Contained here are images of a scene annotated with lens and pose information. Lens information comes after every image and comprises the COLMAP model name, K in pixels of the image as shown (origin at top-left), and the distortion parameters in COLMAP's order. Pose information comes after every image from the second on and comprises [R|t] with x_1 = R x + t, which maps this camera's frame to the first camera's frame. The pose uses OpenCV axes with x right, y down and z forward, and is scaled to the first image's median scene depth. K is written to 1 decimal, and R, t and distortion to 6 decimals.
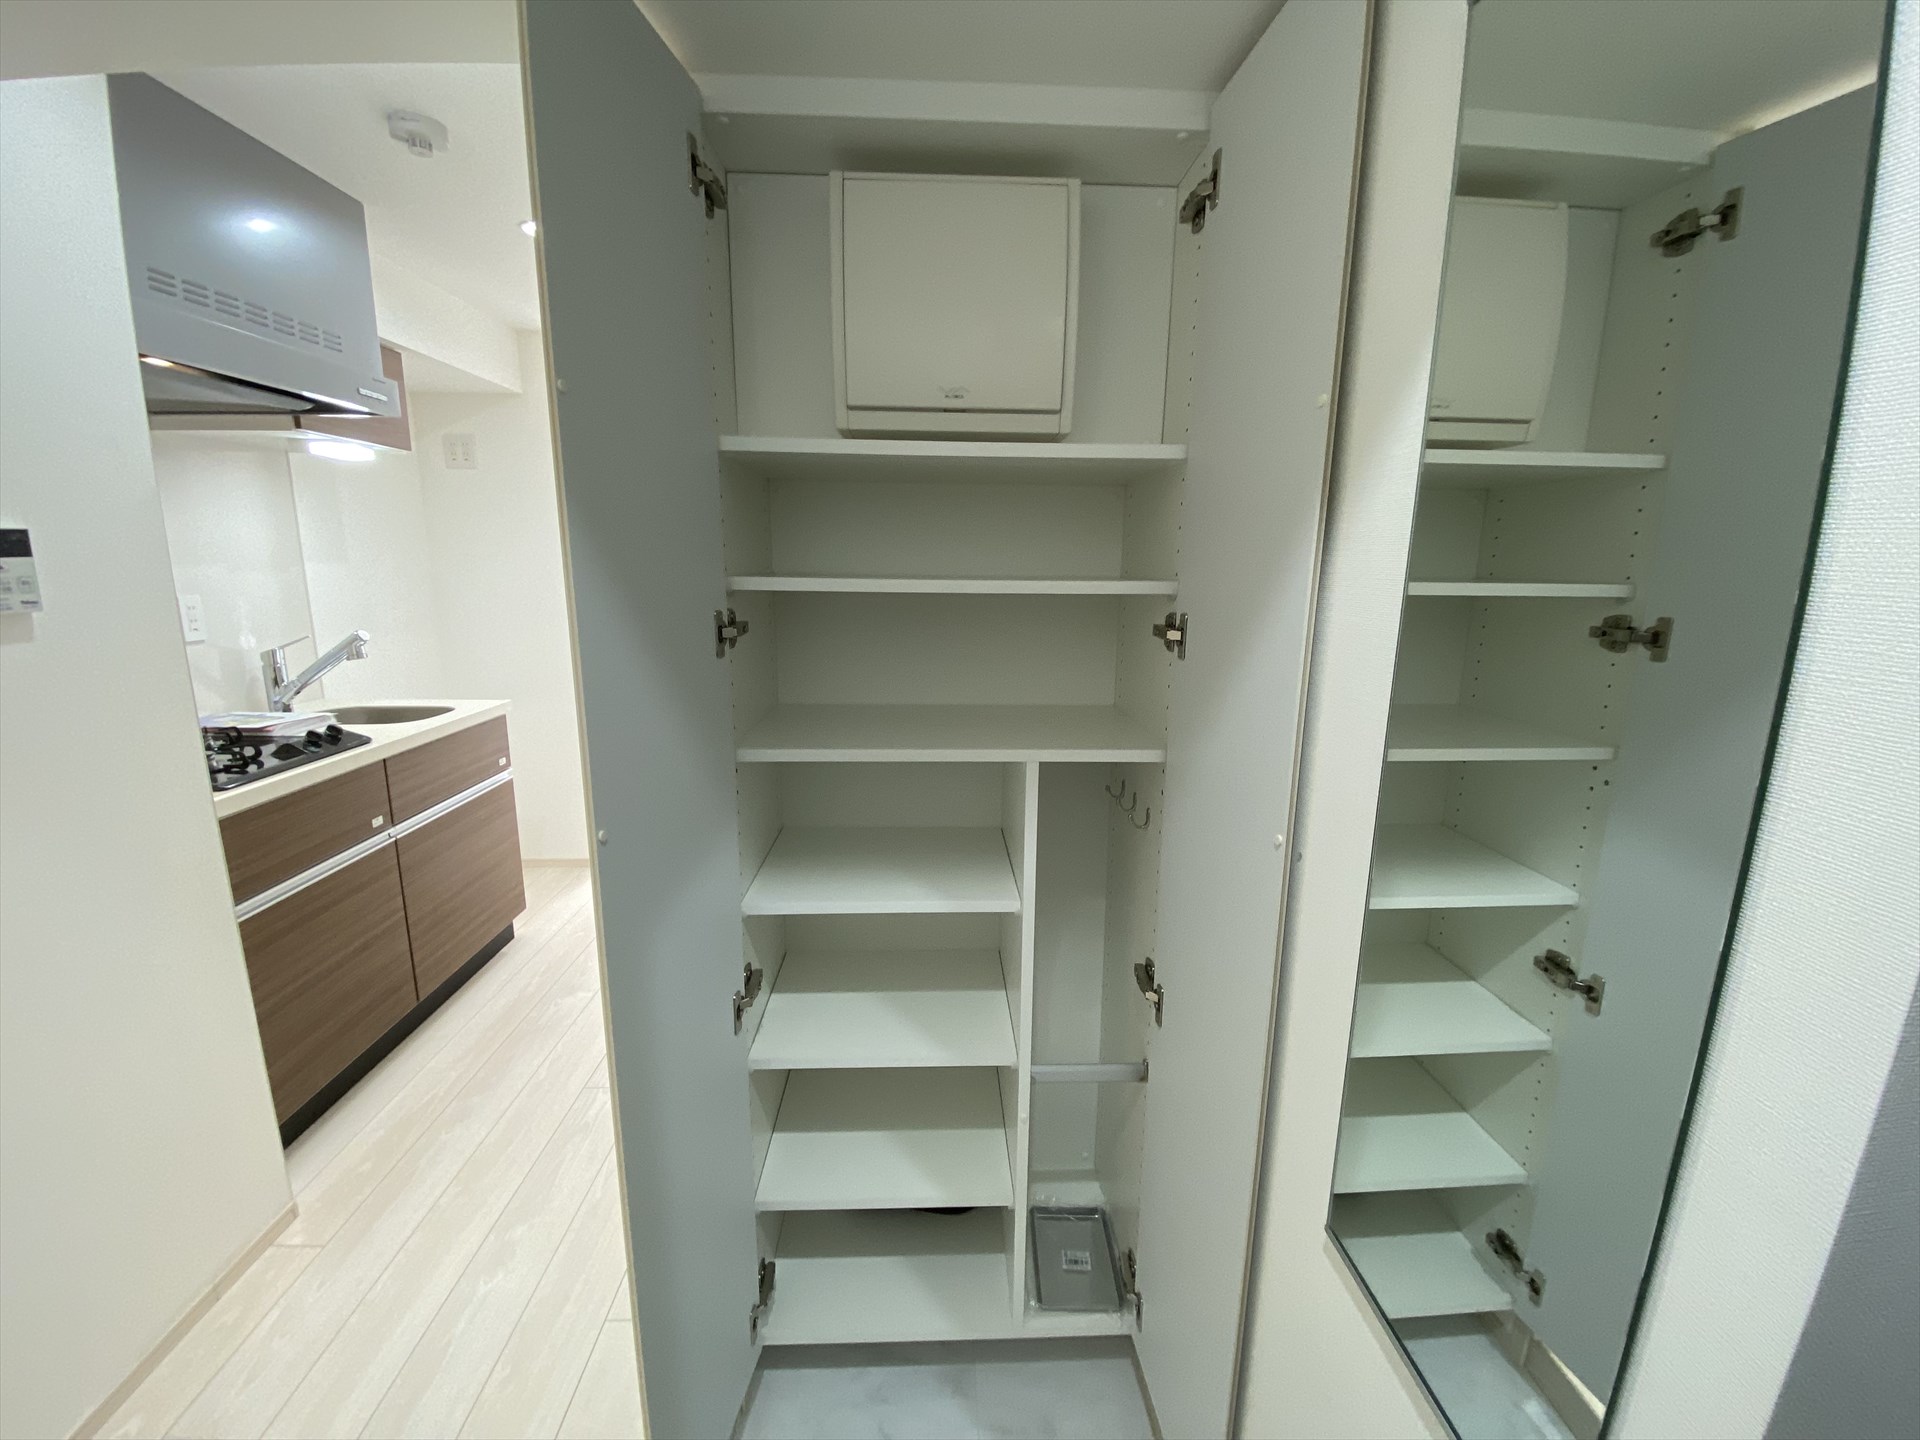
lens RADIAL K [[778.5, 0, 961.8], [0, 778.5, 713.7], [0, 0, 1]] dist [0.046125, -0.033368]
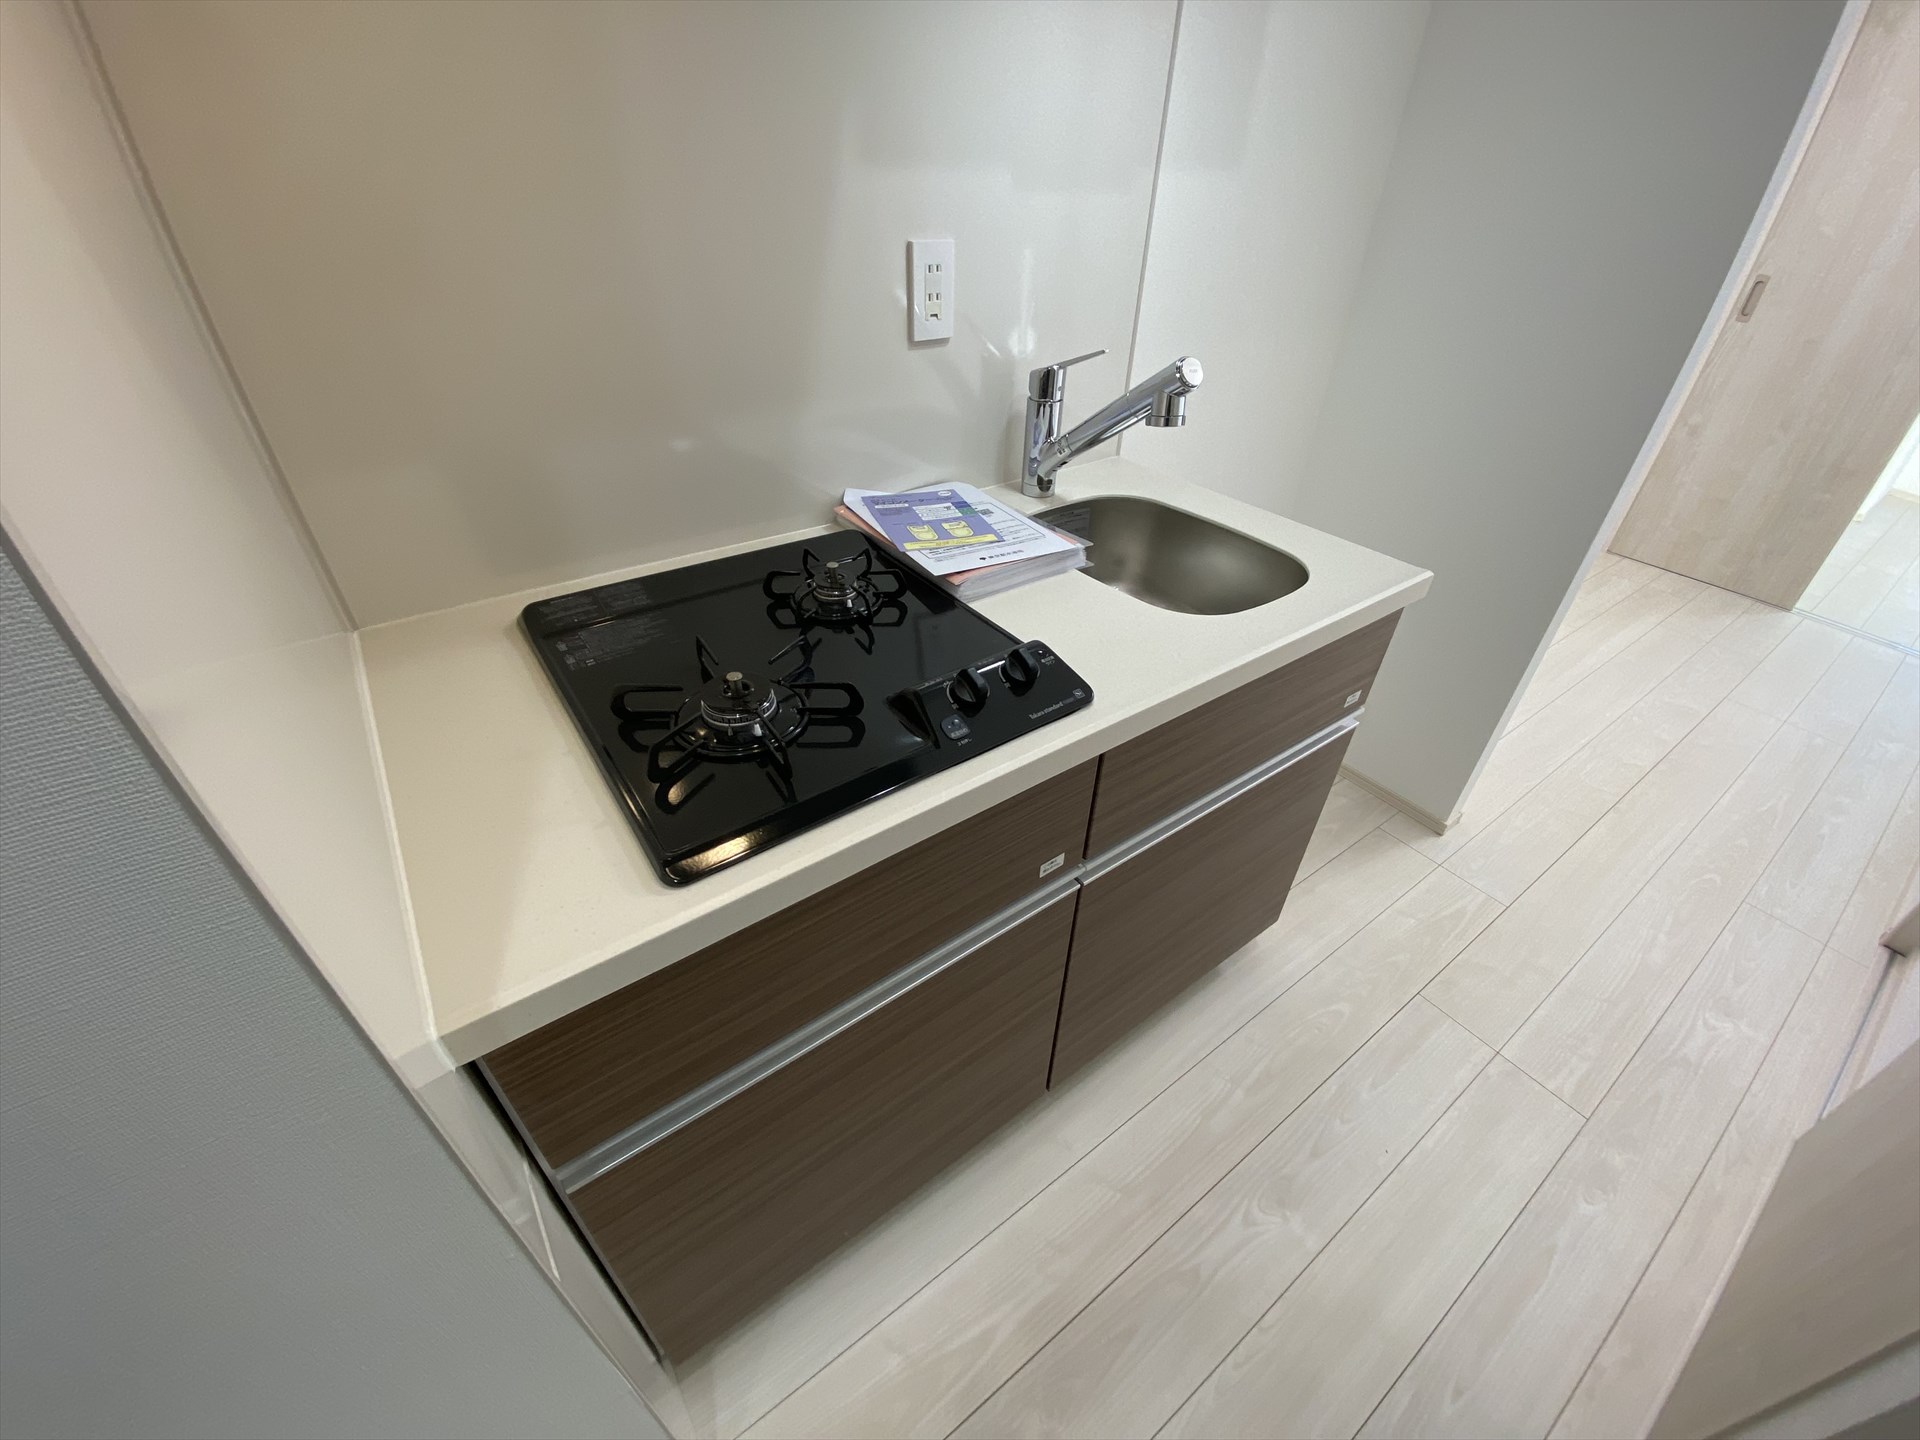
lens RADIAL K [[778.5, 0, 961.8], [0, 778.5, 713.7], [0, 0, 1]] dist [0.046125, -0.033368]
pose [[0.549108, 0.498587, -0.670739, -0.448547], [-0.176271, 0.853596, 0.490206, -0.127829], [0.816951, -0.150945, 0.556603, 0.634472]]
